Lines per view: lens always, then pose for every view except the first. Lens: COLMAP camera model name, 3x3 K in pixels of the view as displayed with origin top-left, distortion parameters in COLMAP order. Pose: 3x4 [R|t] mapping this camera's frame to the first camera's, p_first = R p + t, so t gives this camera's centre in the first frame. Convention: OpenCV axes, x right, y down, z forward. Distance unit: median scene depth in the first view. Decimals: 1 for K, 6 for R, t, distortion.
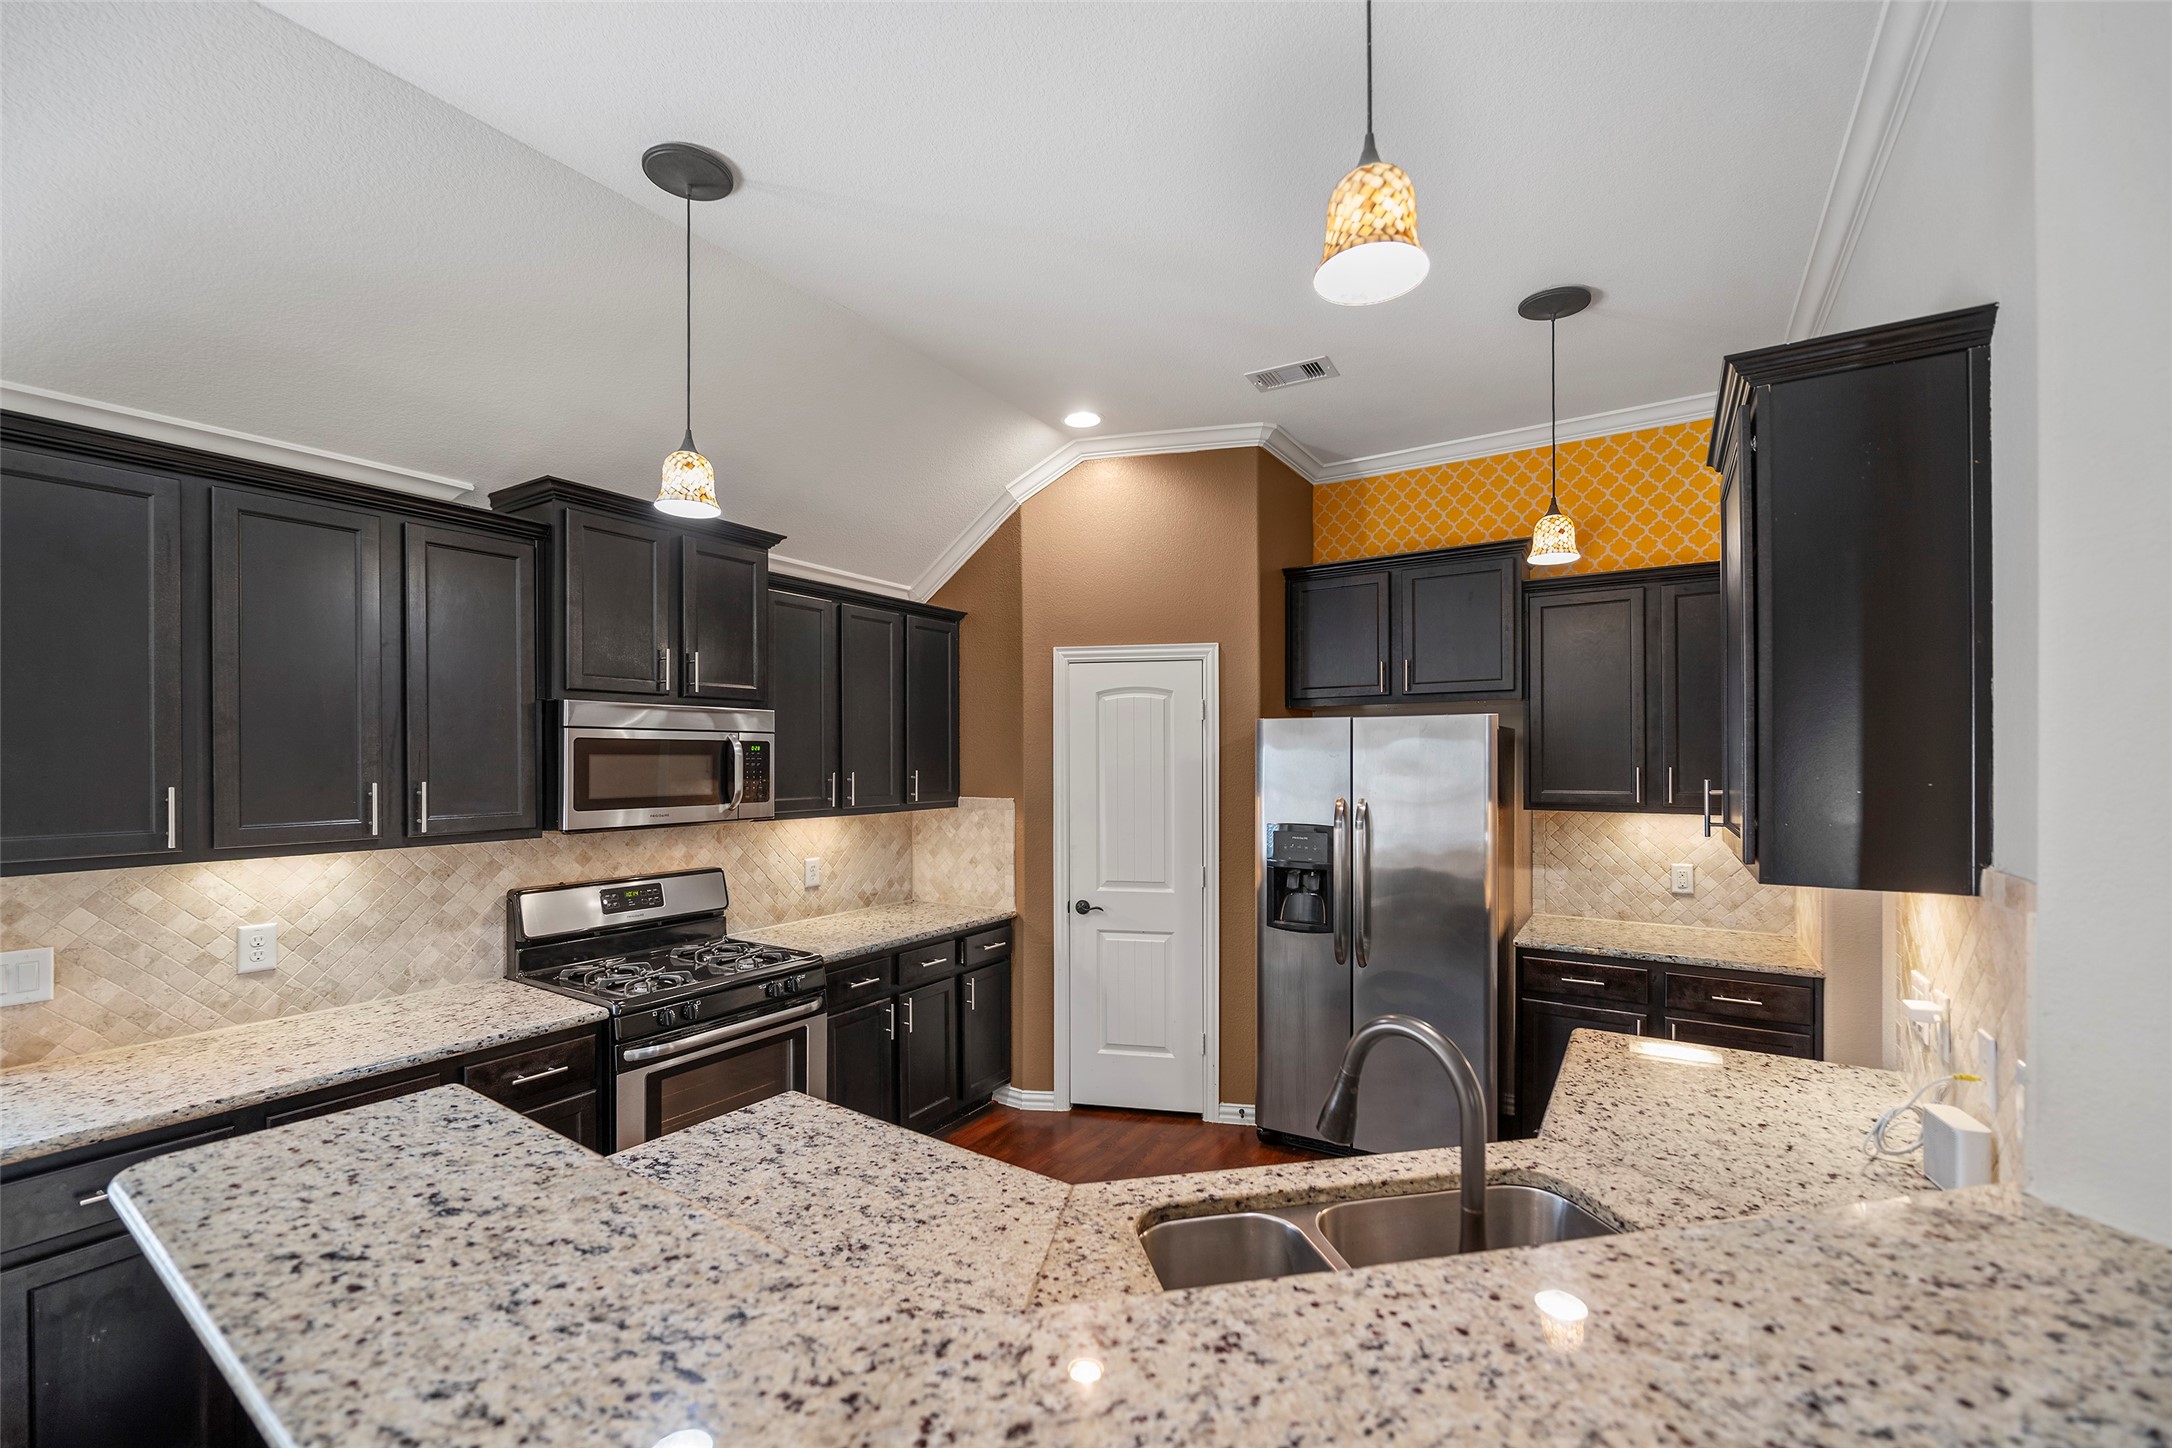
lens RADIAL K [[890.6, 0, 1094.0], [0, 890.6, 761.4], [0, 0, 1]] dist [-0.004985, -0.000977]
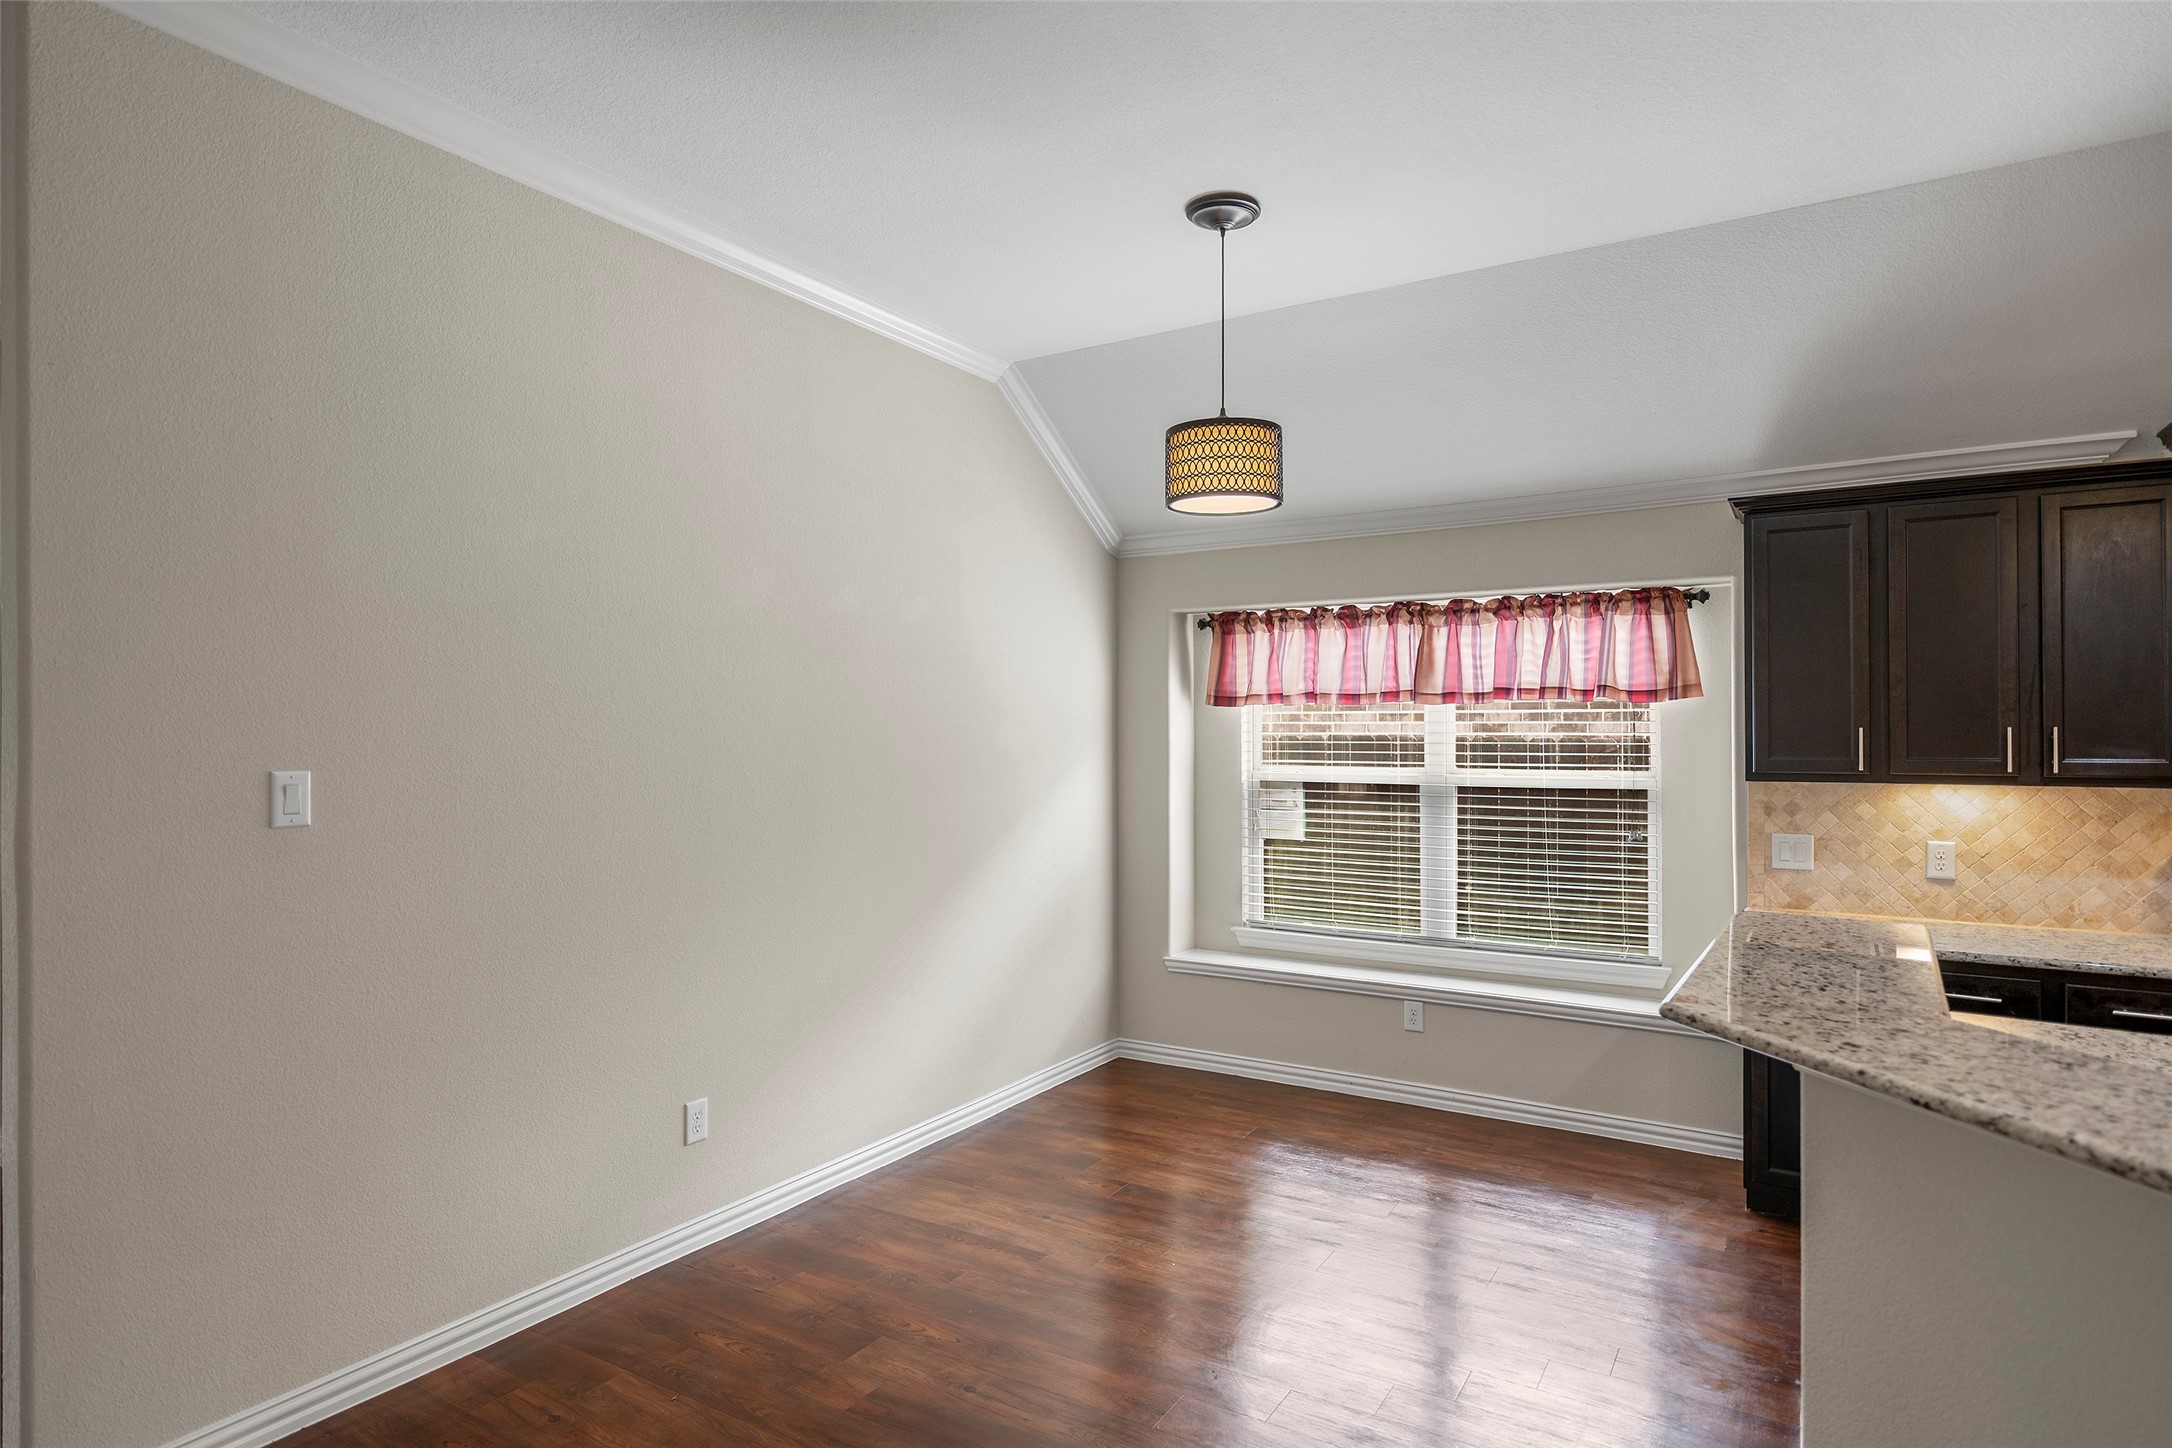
lens RADIAL K [[1212.0, 0, 1082.9], [0, 1212.0, 711.6], [0, 0, 1]] dist [0.004244, 0.001753]
pose [[0.019746, -0.011254, -0.999742, 0.562240], [-0.001414, 0.999935, -0.011284, 0.017167], [0.999804, 0.001637, 0.019729, -0.182207]]
